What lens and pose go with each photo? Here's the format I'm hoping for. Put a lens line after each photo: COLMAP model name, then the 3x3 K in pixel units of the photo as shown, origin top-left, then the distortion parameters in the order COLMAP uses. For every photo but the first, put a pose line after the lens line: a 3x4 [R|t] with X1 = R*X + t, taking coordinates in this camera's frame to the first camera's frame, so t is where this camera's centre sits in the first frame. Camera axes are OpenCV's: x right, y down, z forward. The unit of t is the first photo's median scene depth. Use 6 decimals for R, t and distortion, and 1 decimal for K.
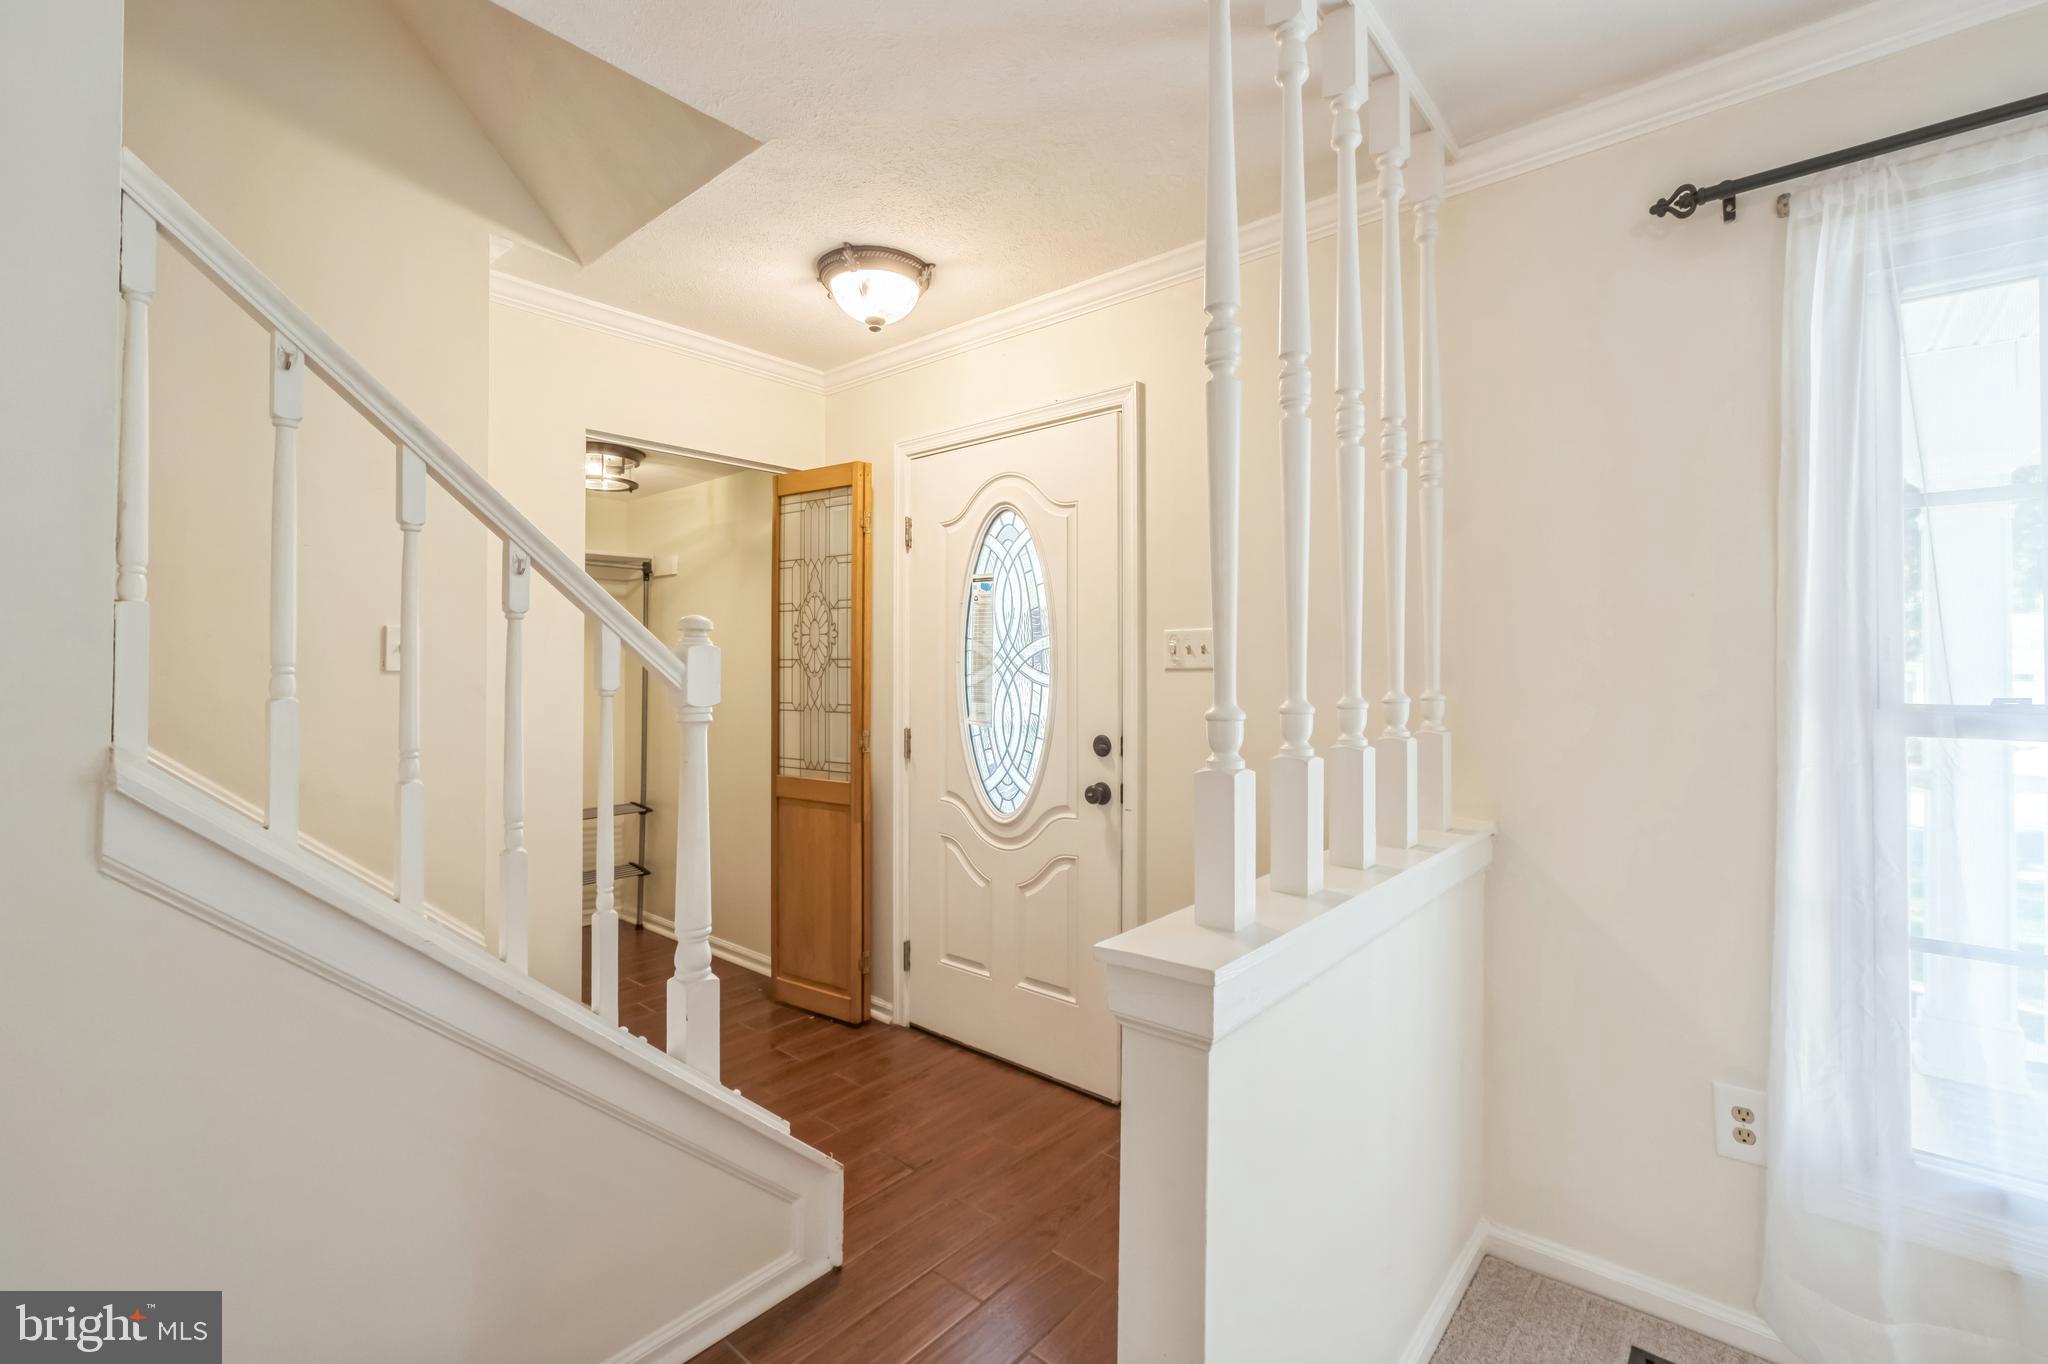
lens RADIAL K [[895.1, 0, 1024.0], [0, 895.1, 682.0], [0, 0, 1]] dist [-0.000574, -0.000037]
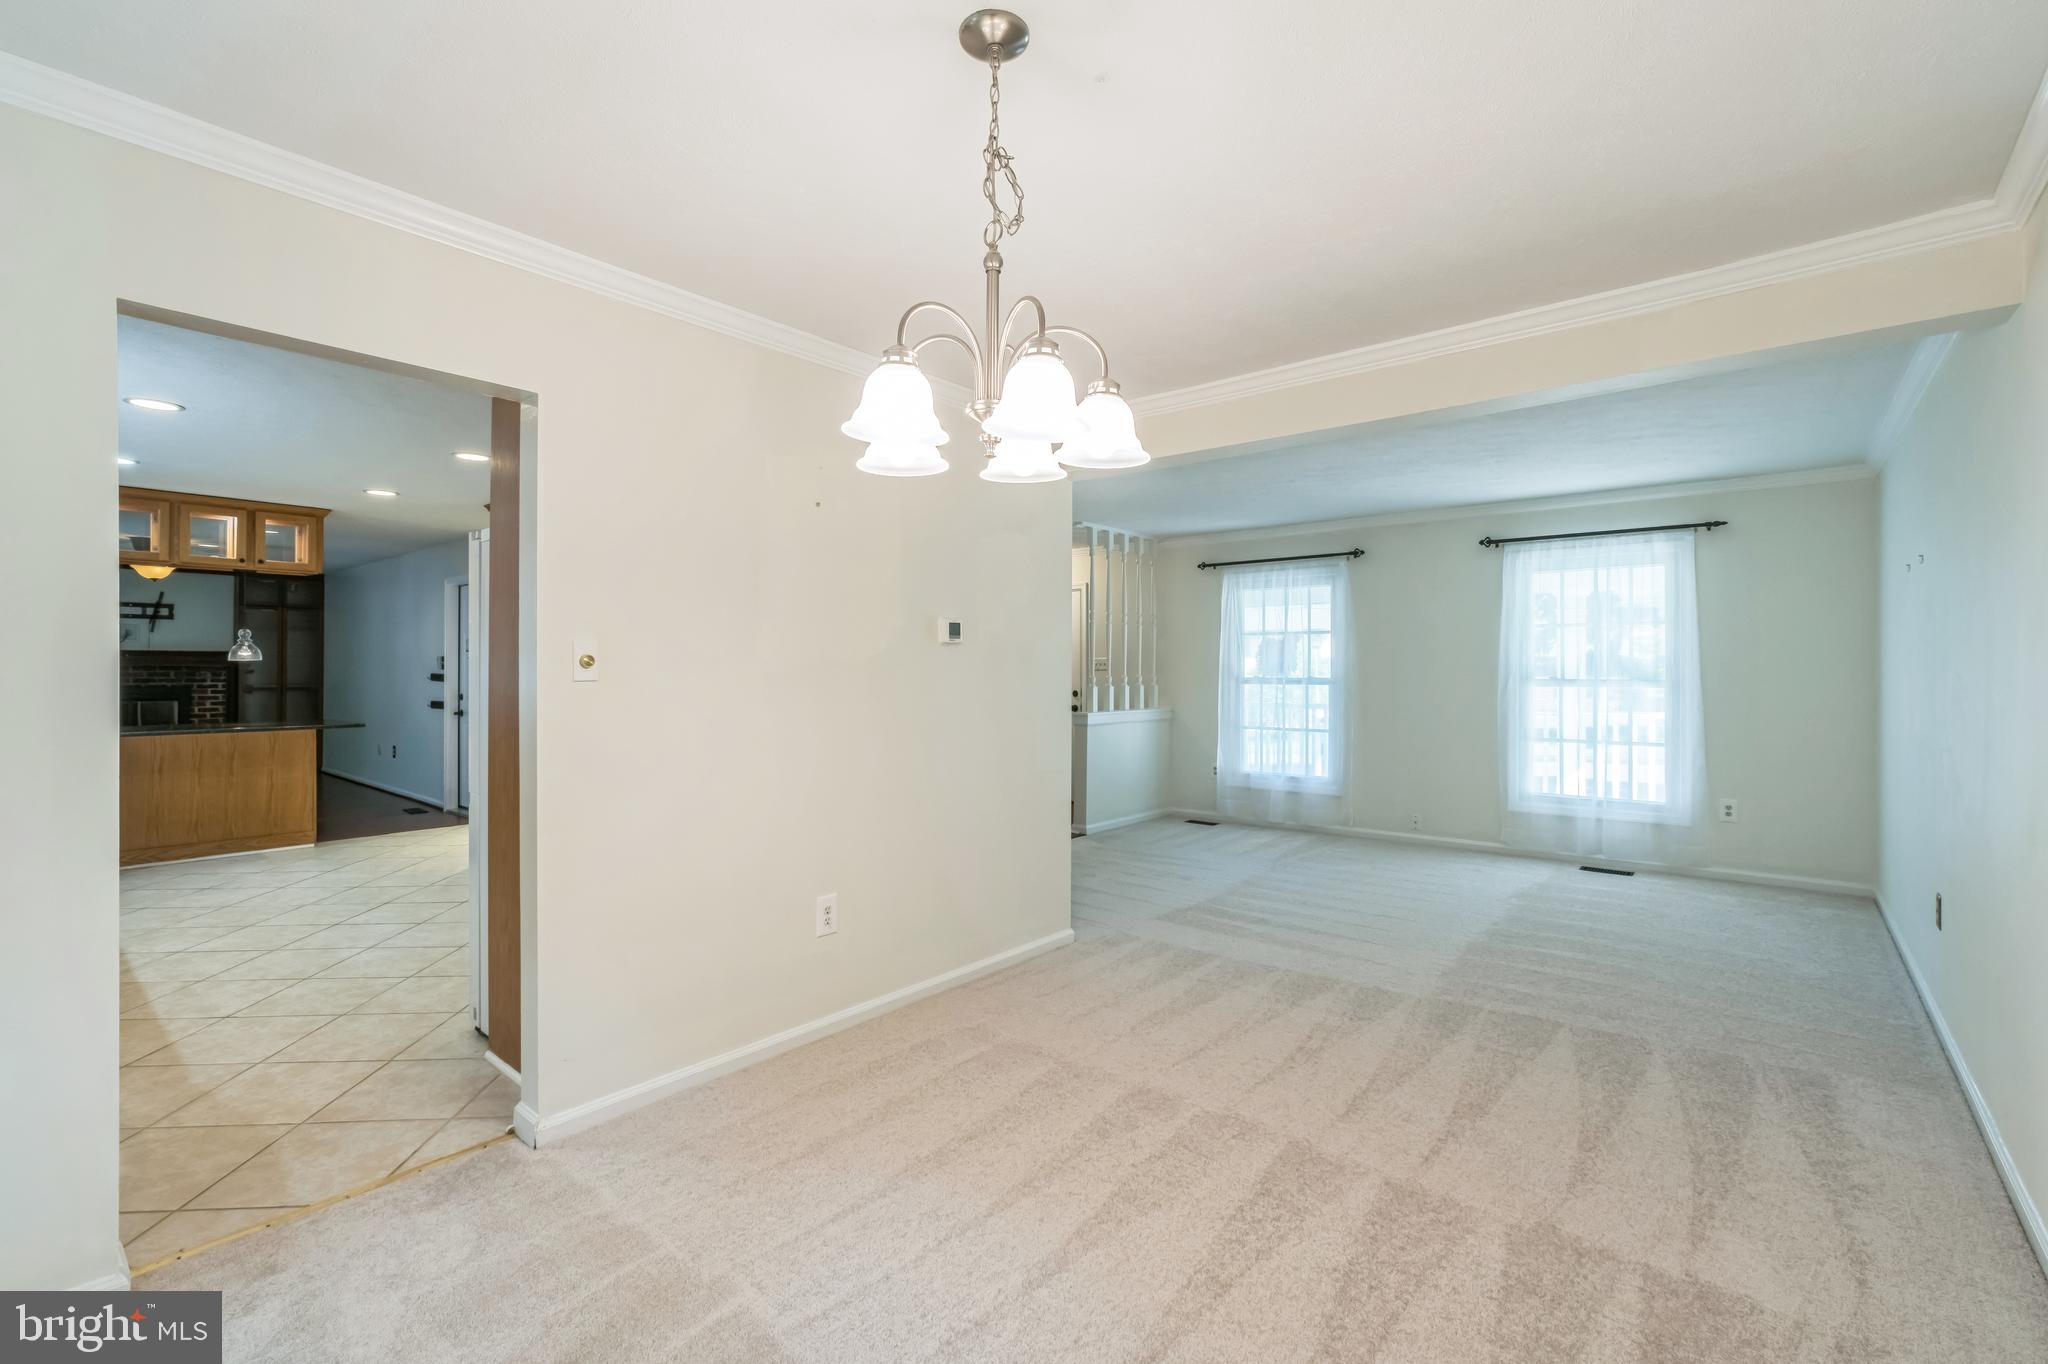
lens RADIAL K [[895.1, 0, 1024.0], [0, 895.1, 682.0], [0, 0, 1]] dist [-0.000574, -0.000037]
pose [[0.999989, 0.004540, -0.000707, -0.162488], [-0.004545, 0.999965, -0.007074, 0.086517], [0.000674, 0.007077, 0.999975, -3.716779]]
